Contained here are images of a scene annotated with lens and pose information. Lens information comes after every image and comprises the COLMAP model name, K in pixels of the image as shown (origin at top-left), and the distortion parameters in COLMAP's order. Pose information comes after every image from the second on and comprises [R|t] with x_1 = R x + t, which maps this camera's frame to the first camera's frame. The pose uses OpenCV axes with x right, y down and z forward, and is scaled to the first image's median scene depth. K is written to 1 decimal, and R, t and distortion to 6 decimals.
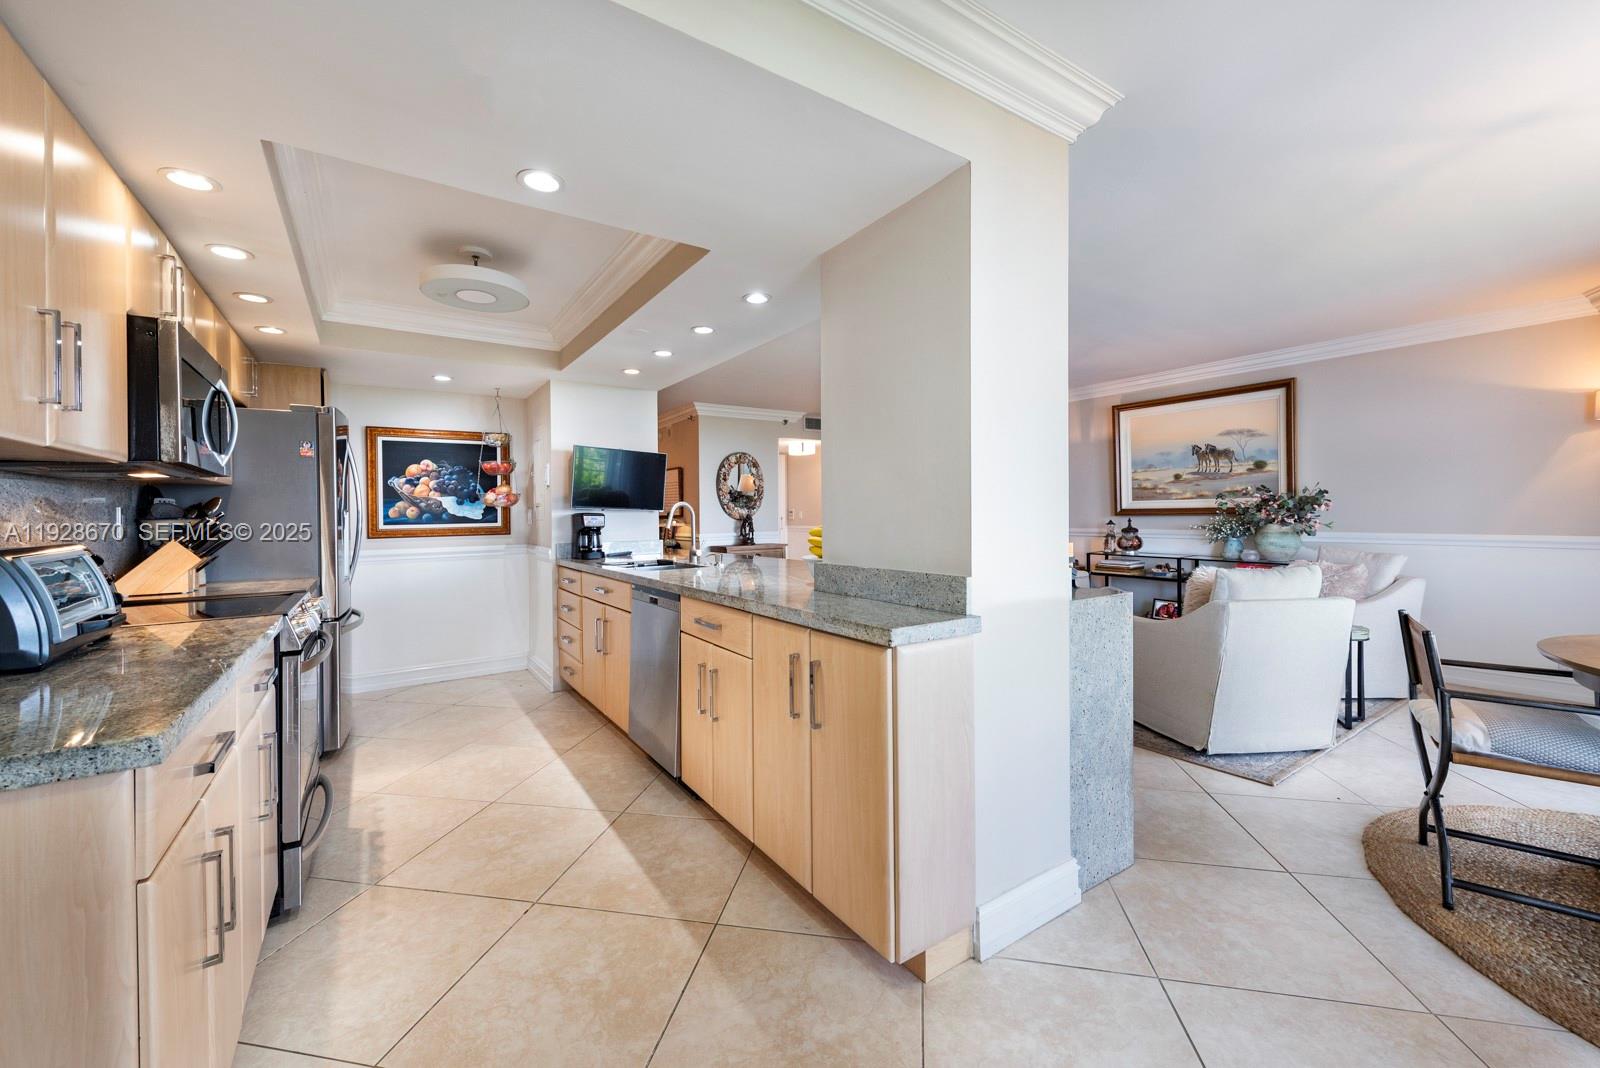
lens RADIAL K [[616.7, 0, 798.1], [0, 616.7, 531.0], [0, 0, 1]] dist [0.014088, -0.000173]
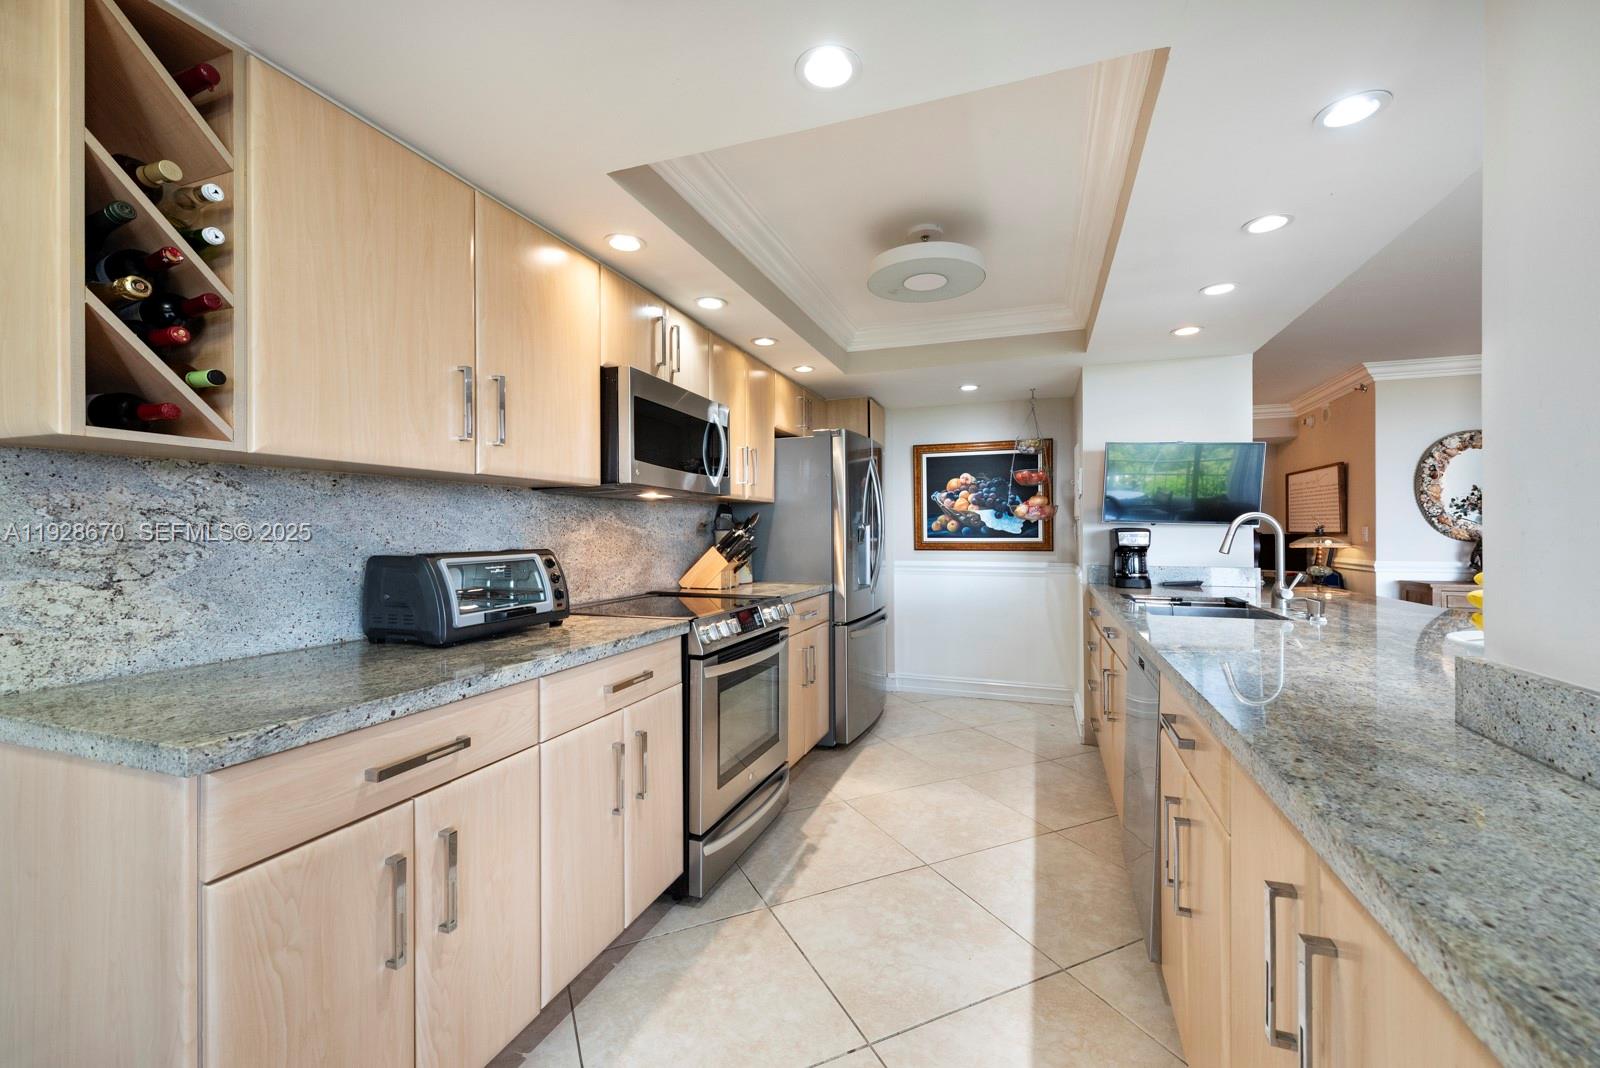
lens RADIAL K [[616.7, 0, 798.1], [0, 616.7, 531.0], [0, 0, 1]] dist [0.014088, -0.000173]
pose [[0.574499, 0.014194, -0.818382, 0.061989], [-0.032115, 0.999471, -0.005209, -0.008294], [0.817875, 0.029275, 0.574650, 0.217650]]
